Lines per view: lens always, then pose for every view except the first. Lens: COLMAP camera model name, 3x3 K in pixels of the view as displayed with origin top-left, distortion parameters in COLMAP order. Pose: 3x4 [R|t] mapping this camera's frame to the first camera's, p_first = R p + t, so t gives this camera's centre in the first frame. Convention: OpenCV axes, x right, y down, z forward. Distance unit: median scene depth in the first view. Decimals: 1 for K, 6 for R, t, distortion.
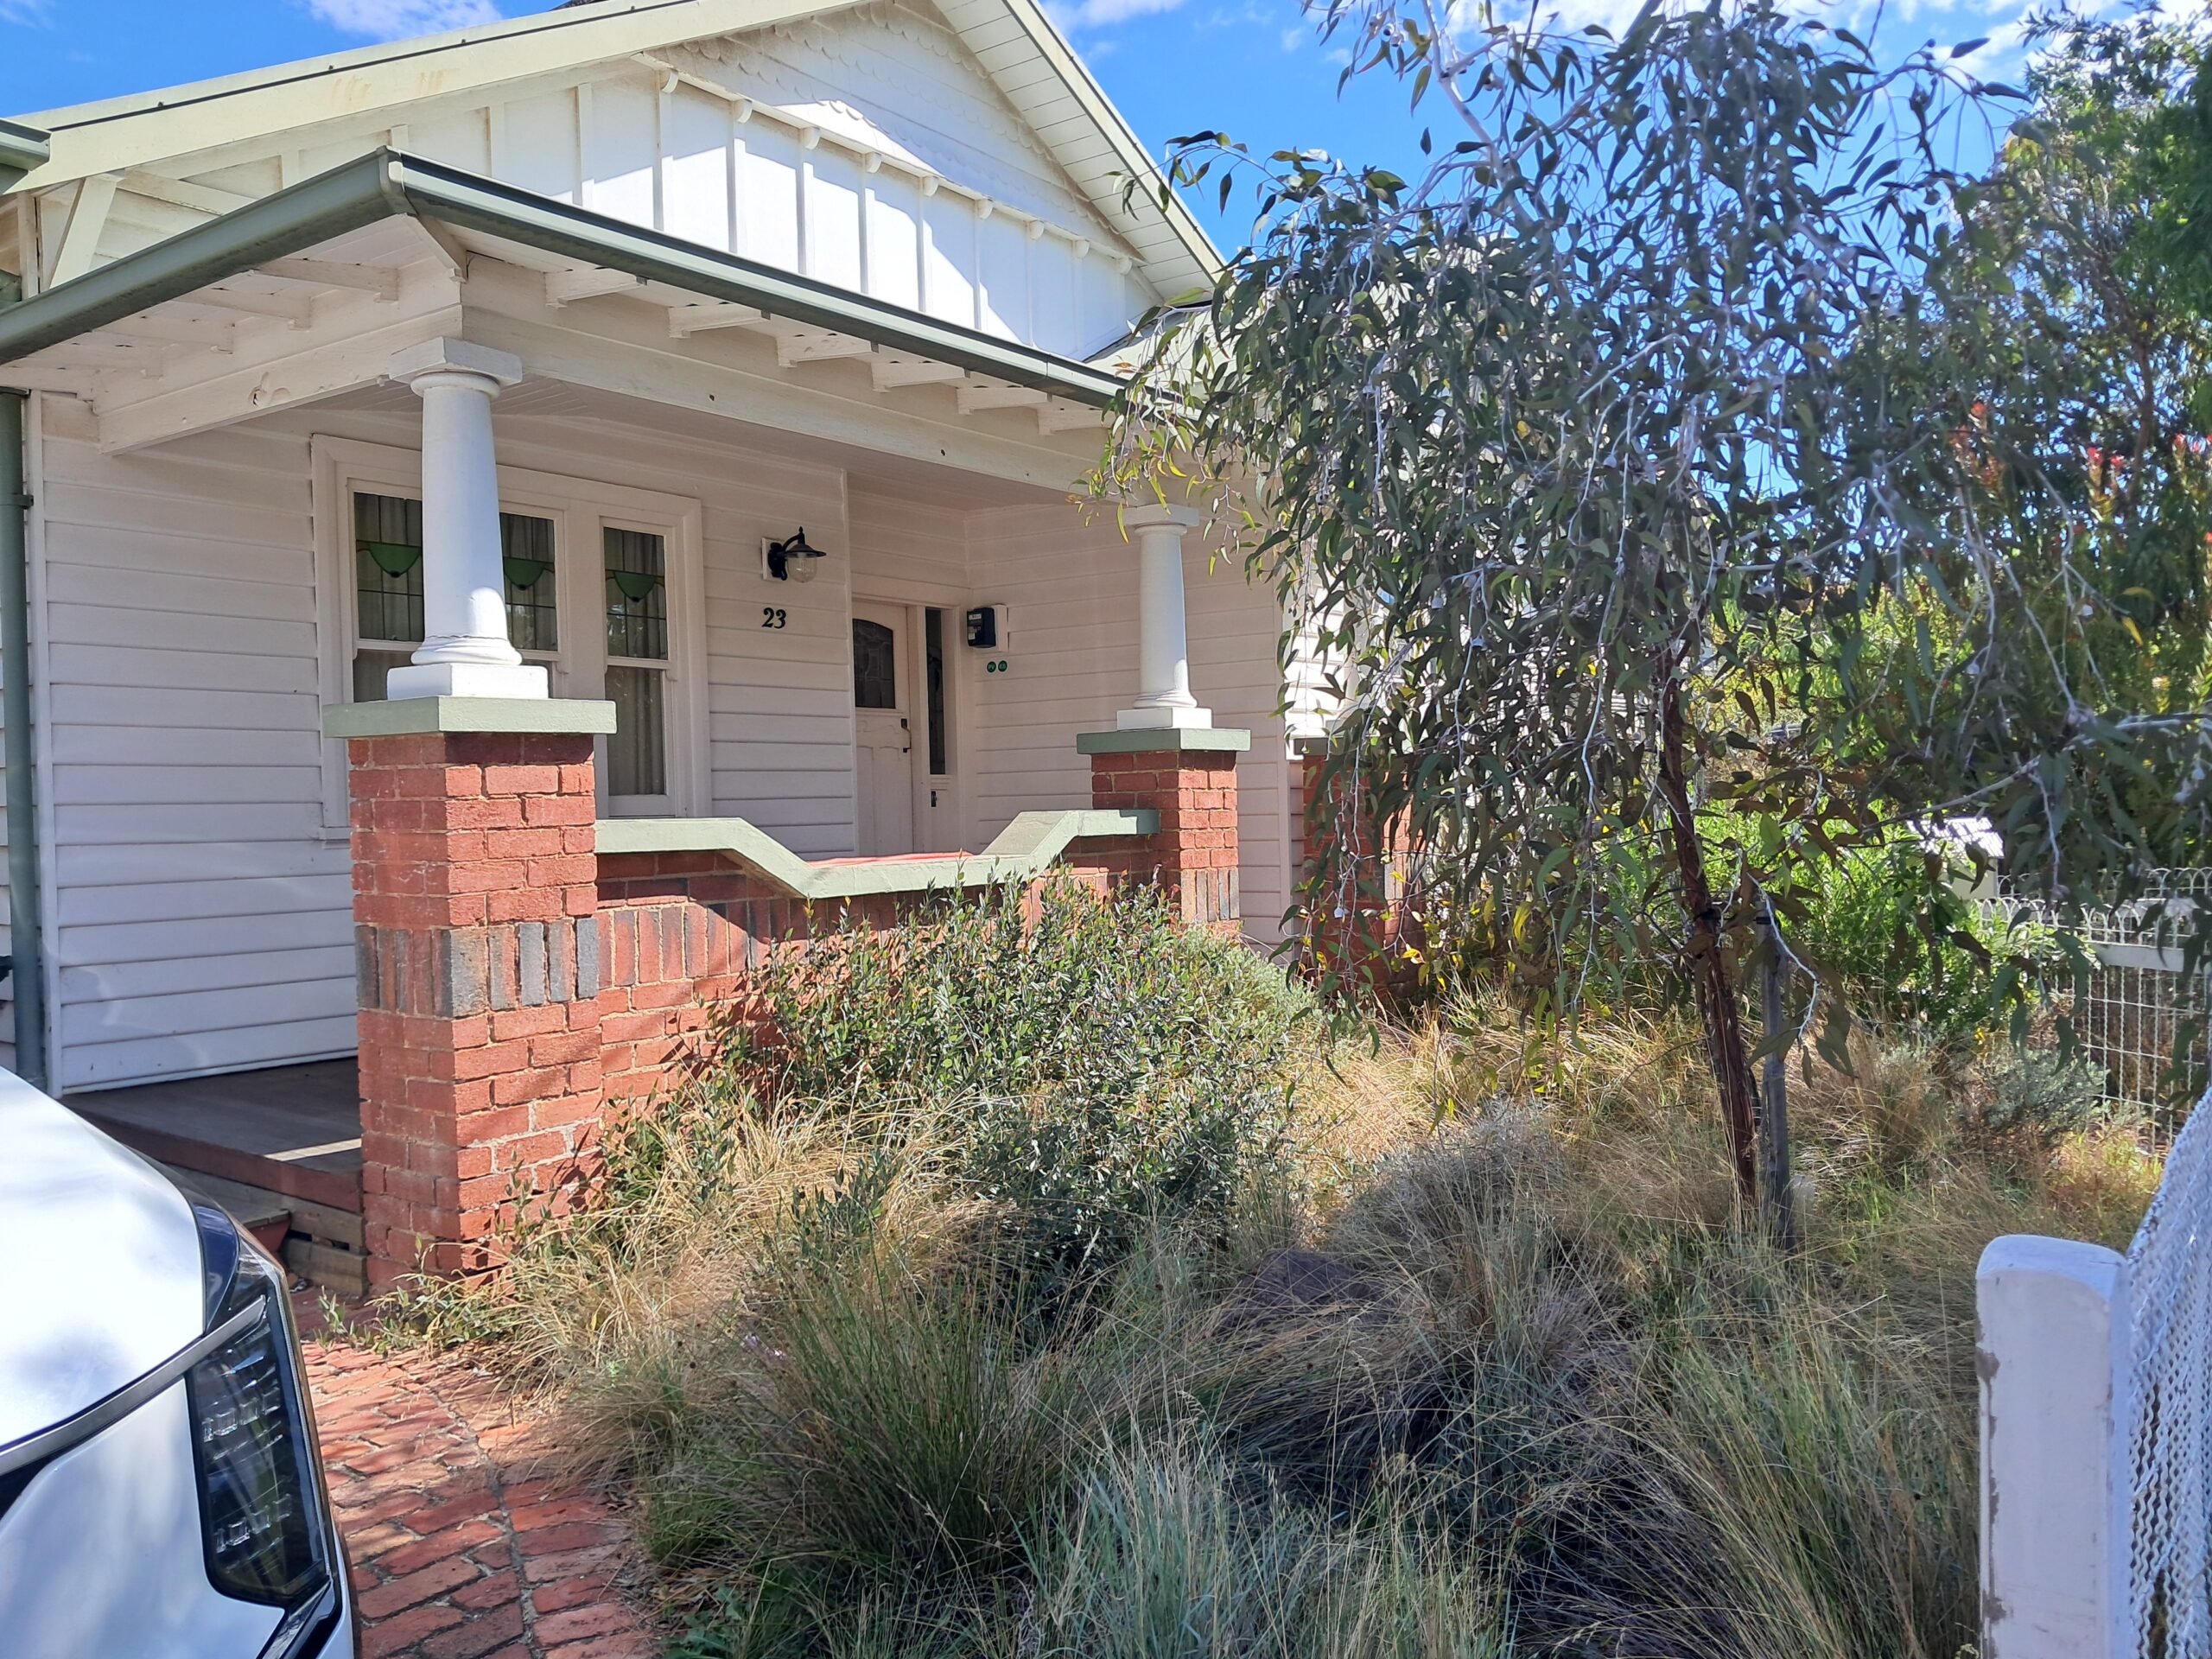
lens RADIAL K [[1745.1, 0, 1106.0], [0, 1745.1, 829.5], [0, 0, 1]] dist [-0.105694, -0.002716]
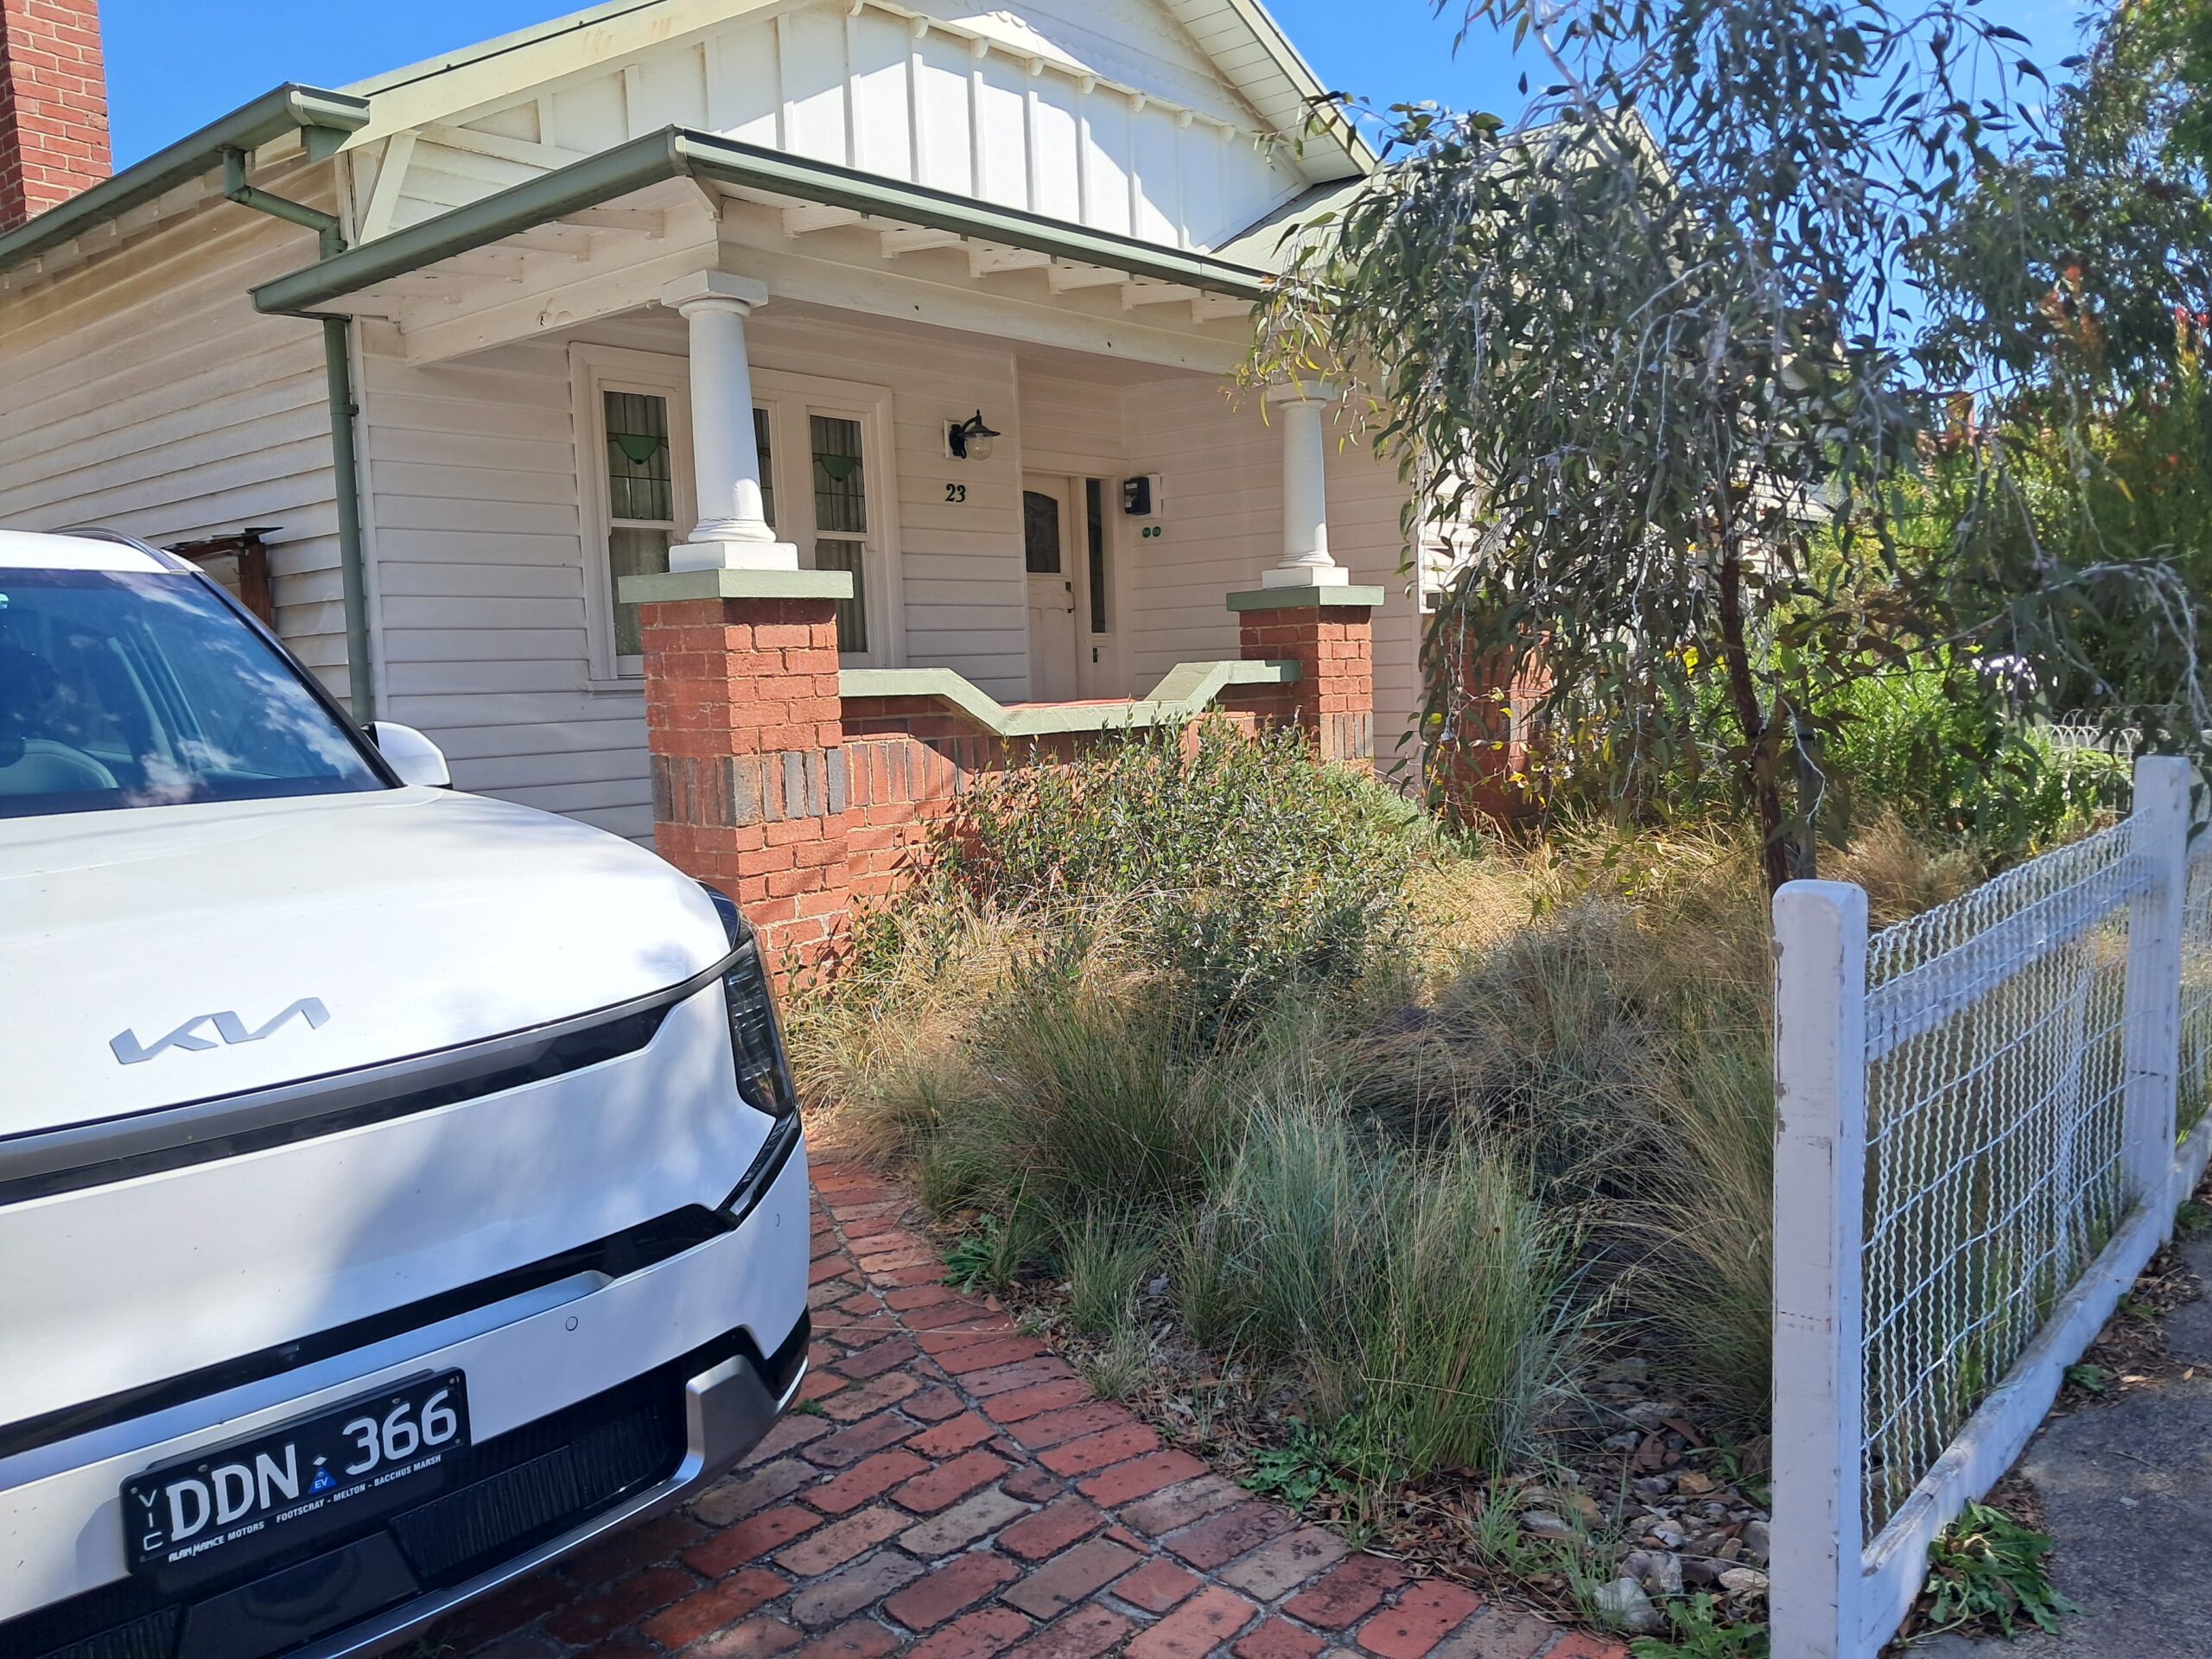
lens RADIAL K [[1756.4, 0, 1106.0], [0, 1756.4, 829.5], [0, 0, 1]] dist [0.085377, -0.280455]
pose [[0.996584, -0.005945, -0.082369, -0.002871], [0.012390, 0.996879, 0.077964, 0.012253], [0.081649, -0.078718, 0.993548, -0.231211]]
